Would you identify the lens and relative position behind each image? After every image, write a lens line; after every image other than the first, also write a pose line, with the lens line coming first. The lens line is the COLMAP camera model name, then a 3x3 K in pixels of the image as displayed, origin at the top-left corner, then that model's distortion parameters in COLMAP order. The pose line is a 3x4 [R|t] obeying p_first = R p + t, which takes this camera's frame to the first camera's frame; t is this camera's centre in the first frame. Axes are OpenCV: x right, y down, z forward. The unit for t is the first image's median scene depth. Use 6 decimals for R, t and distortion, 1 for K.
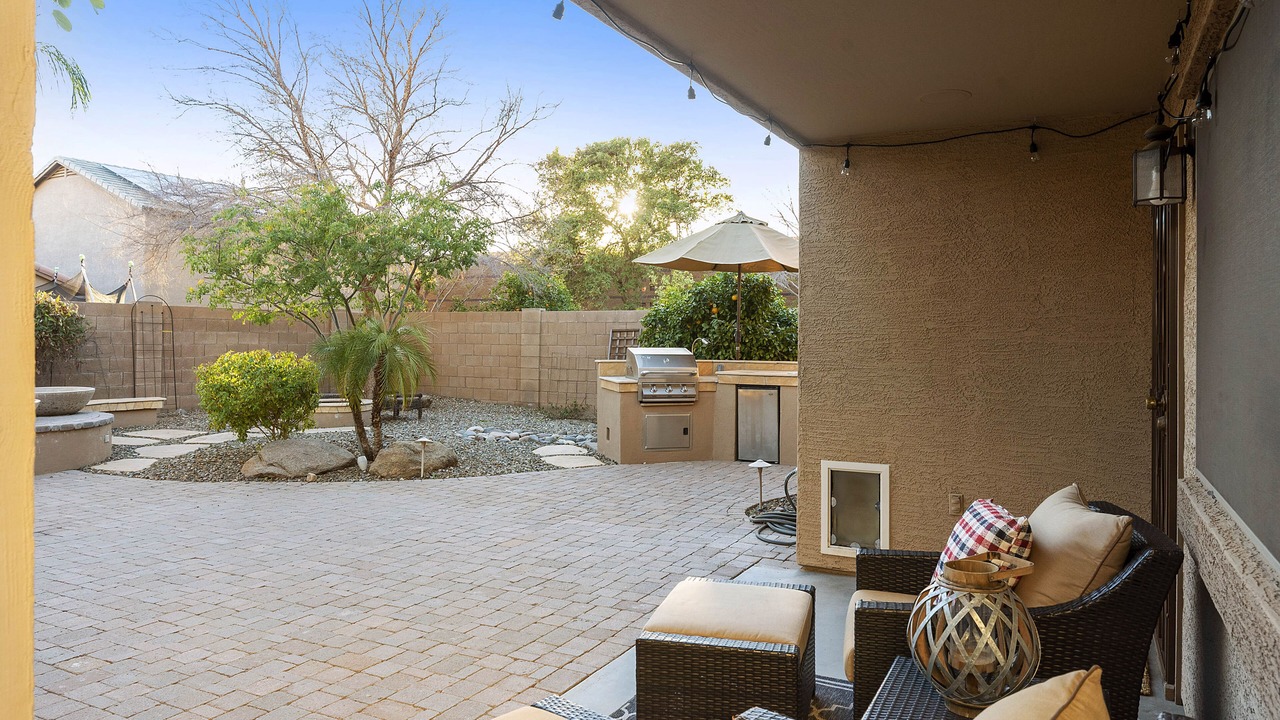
lens RADIAL K [[572.6, 0, 640.0], [0, 572.6, 360.0], [0, 0, 1]] dist [0.002122, -0.000897]
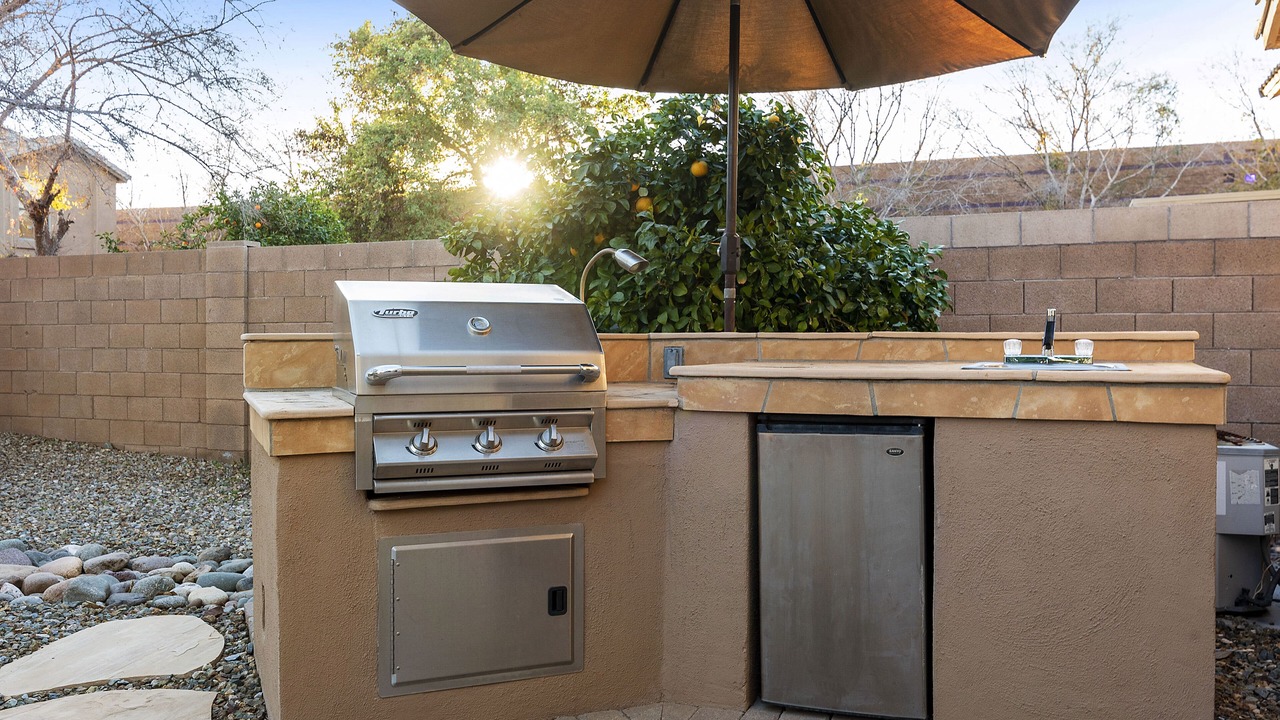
lens RADIAL K [[572.6, 0, 640.0], [0, 572.6, 360.0], [0, 0, 1]] dist [0.002122, -0.000897]
pose [[0.983411, -0.005200, 0.181318, 0.064374], [0.008971, 0.999760, -0.019980, 0.020508], [-0.181171, 0.021275, 0.983222, 0.678751]]
